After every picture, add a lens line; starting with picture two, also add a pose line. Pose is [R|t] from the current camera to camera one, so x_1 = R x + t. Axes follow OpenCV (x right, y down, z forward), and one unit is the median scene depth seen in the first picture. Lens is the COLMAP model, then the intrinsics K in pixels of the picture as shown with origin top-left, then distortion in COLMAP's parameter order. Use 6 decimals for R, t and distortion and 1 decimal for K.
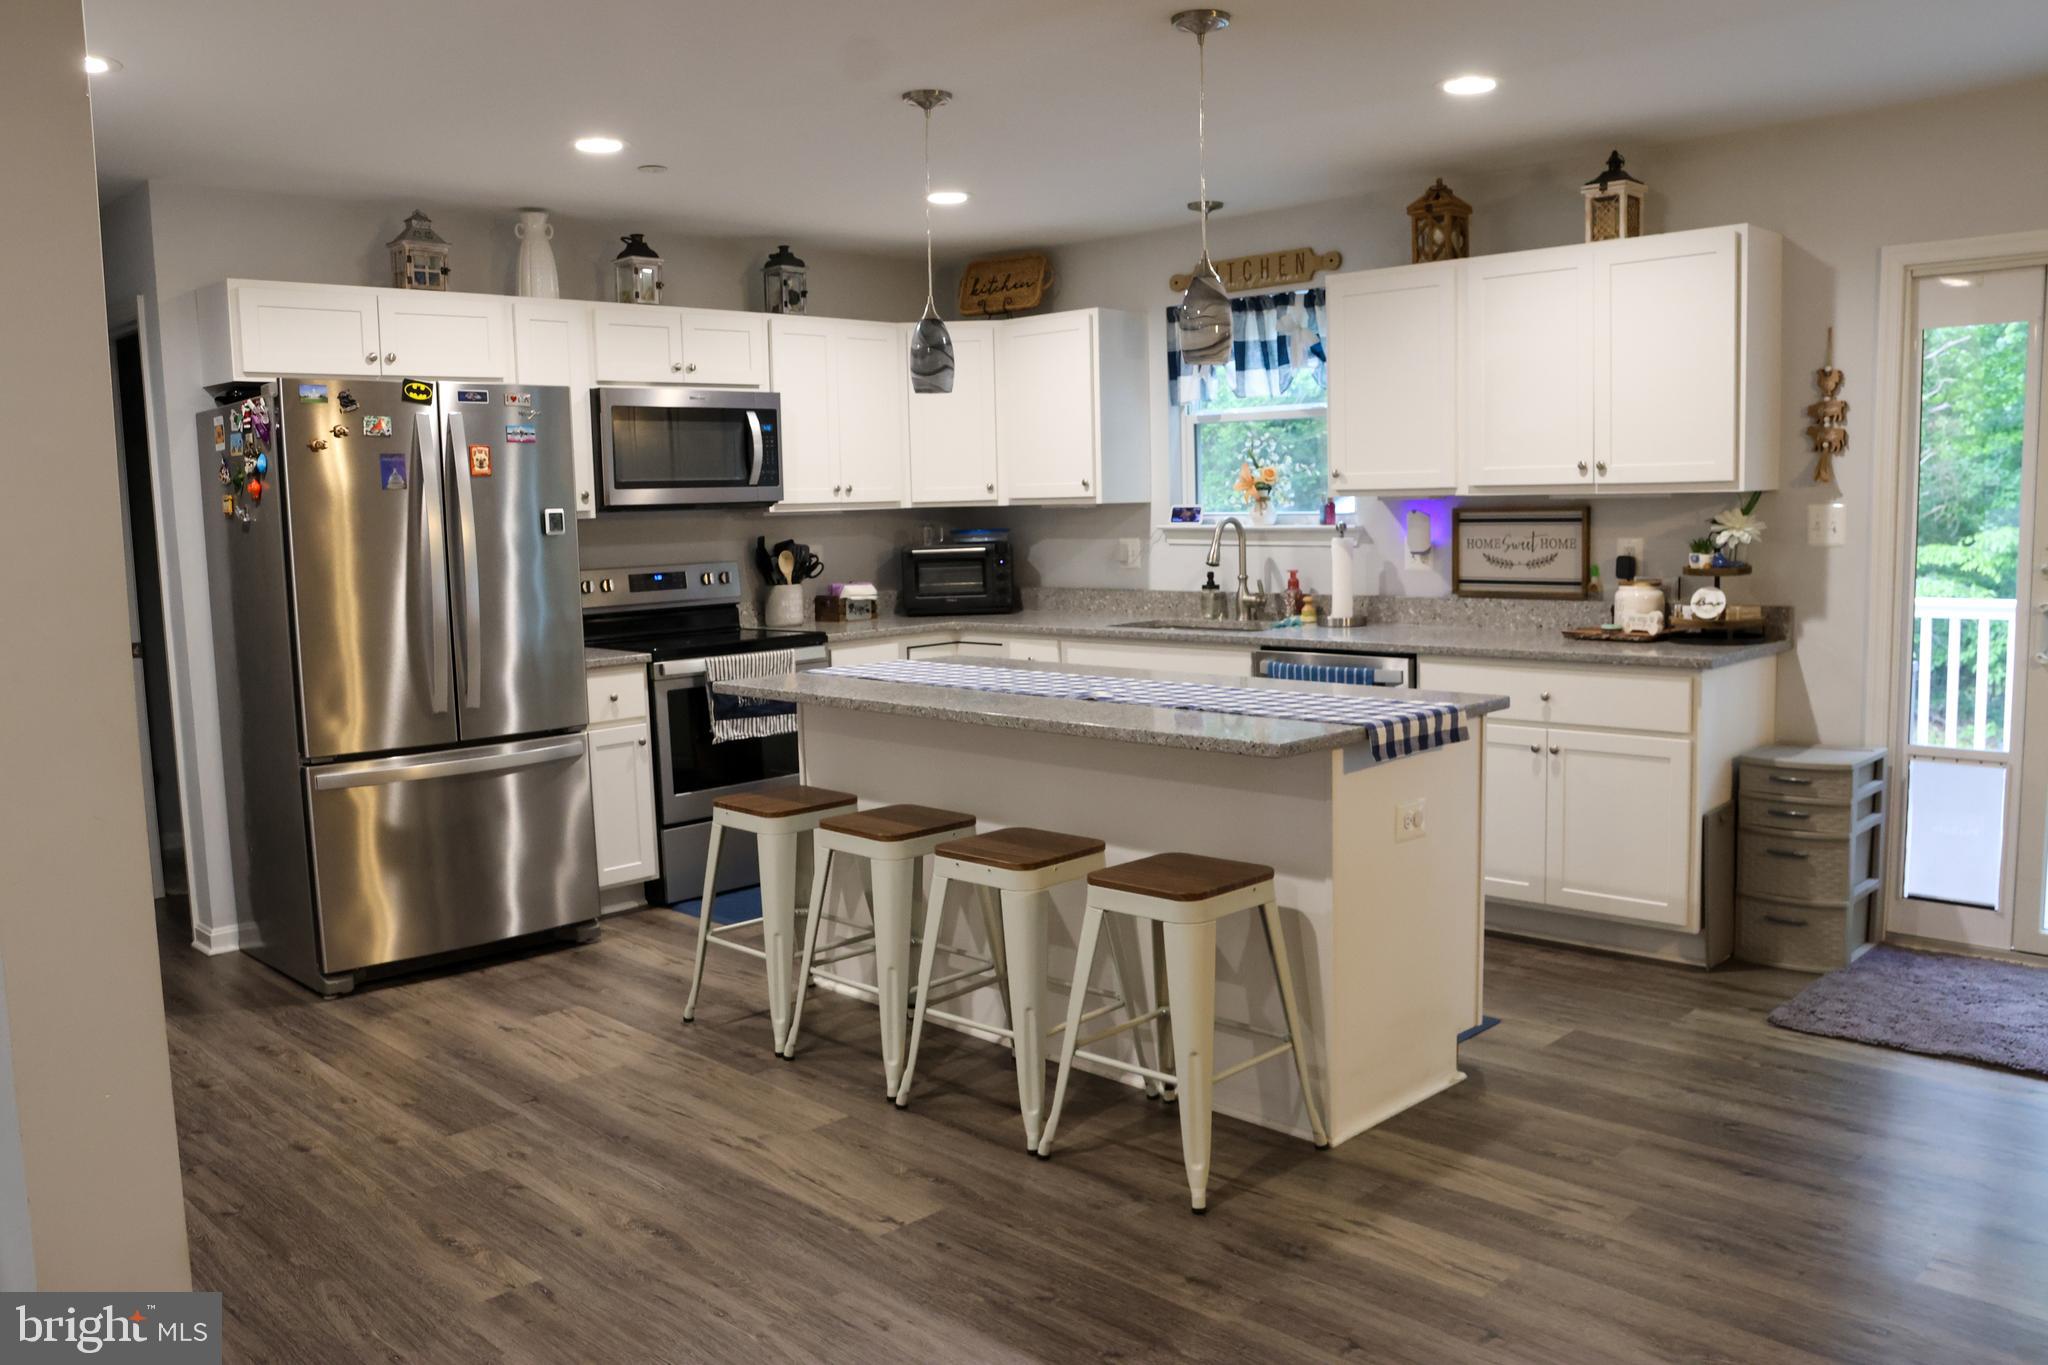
lens RADIAL K [[1626.9, 0, 1033.7], [0, 1626.9, 700.2], [0, 0, 1]] dist [-0.121264, 0.112405]
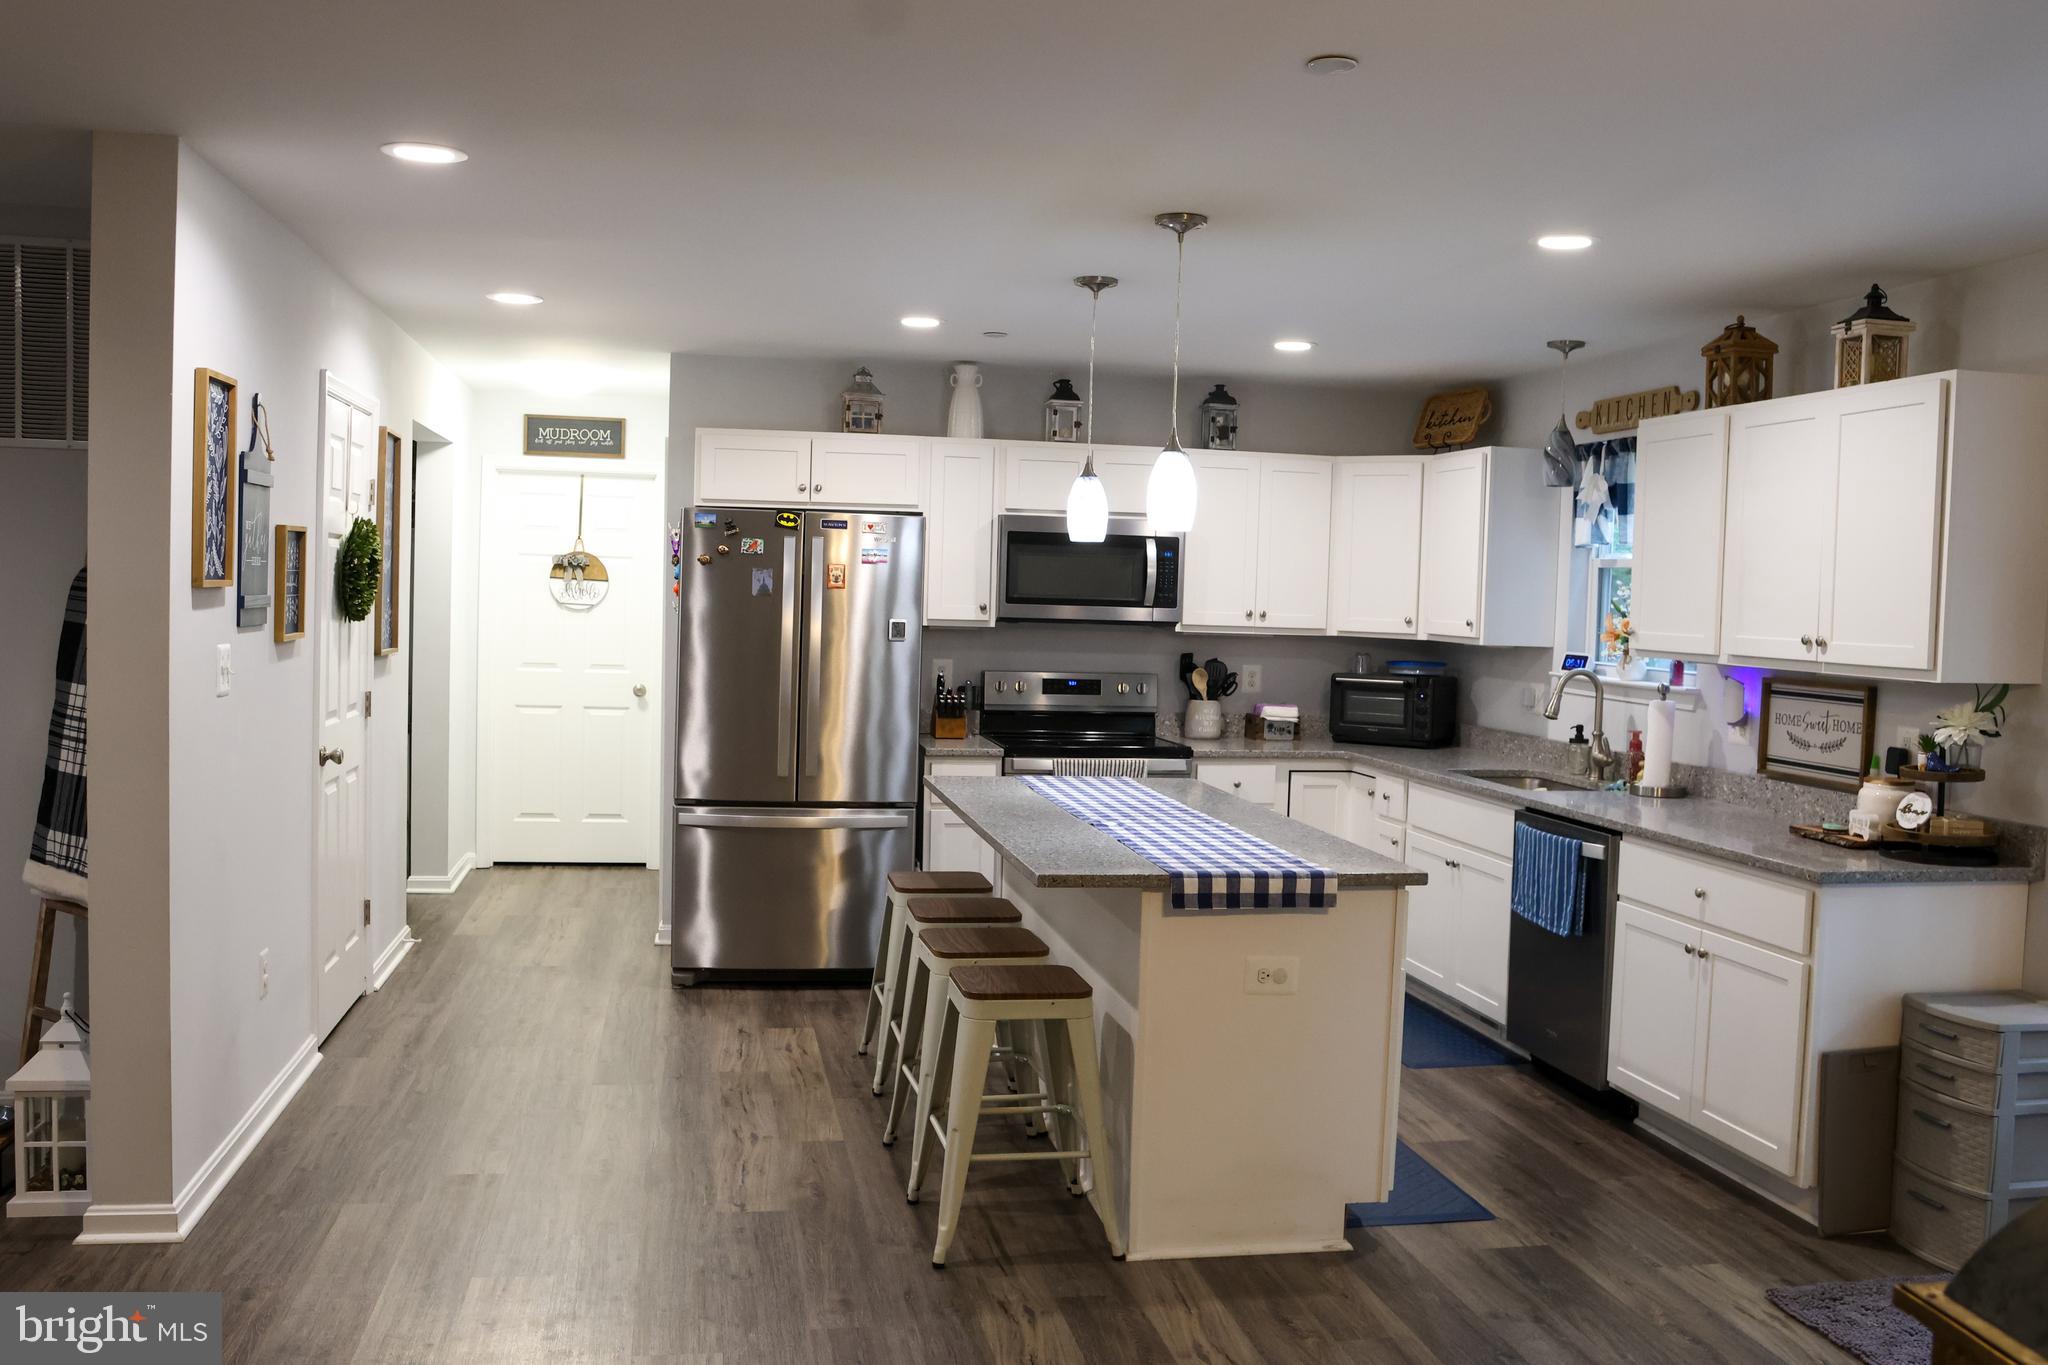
lens RADIAL K [[1754.6, 0, 1033.0], [0, 1754.6, 689.6], [0, 0, 1]] dist [-0.089018, 0.055699]
pose [[0.823095, 0.082581, -0.561867, 0.489838], [-0.119028, 0.992482, -0.028495, -0.038651], [0.555290, 0.090332, 0.826736, -0.018064]]
